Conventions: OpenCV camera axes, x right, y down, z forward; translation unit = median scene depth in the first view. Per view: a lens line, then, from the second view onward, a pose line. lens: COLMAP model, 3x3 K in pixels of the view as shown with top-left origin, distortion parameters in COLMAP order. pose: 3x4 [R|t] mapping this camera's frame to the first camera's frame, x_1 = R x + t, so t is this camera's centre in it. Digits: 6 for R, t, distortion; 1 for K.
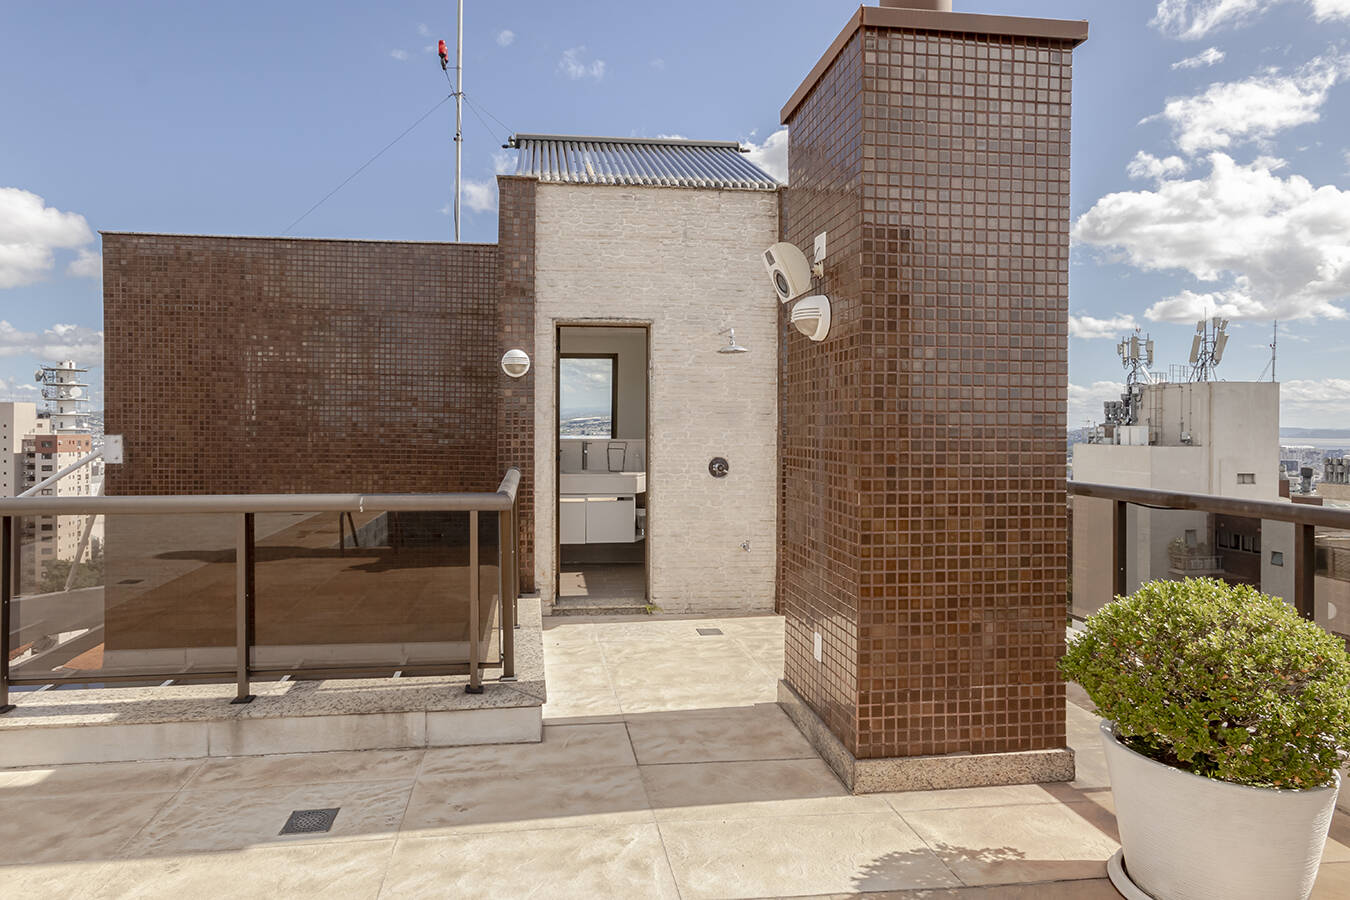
lens RADIAL K [[690.5, 0, 683.5], [0, 690.5, 442.1], [0, 0, 1]] dist [0.016724, -0.000521]
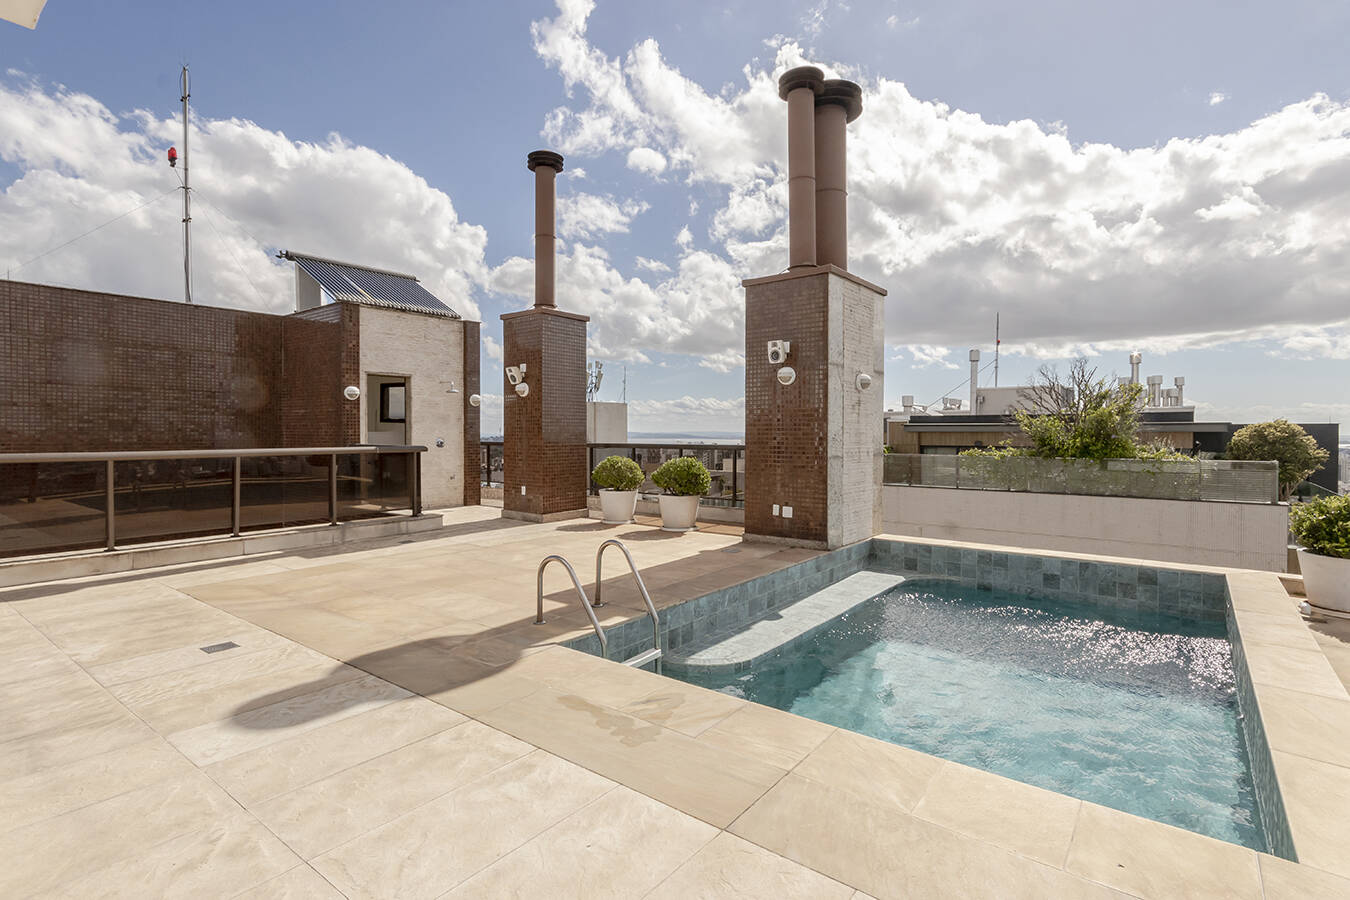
lens RADIAL K [[665.0, 0, 678.5], [0, 665.0, 468.4], [0, 0, 1]] dist [0.016914, 0.000572]
pose [[0.698873, -0.045637, 0.713789, -0.933143], [0.018949, 0.998793, 0.045306, 0.036452], [-0.714995, -0.018138, 0.698894, -1.032195]]
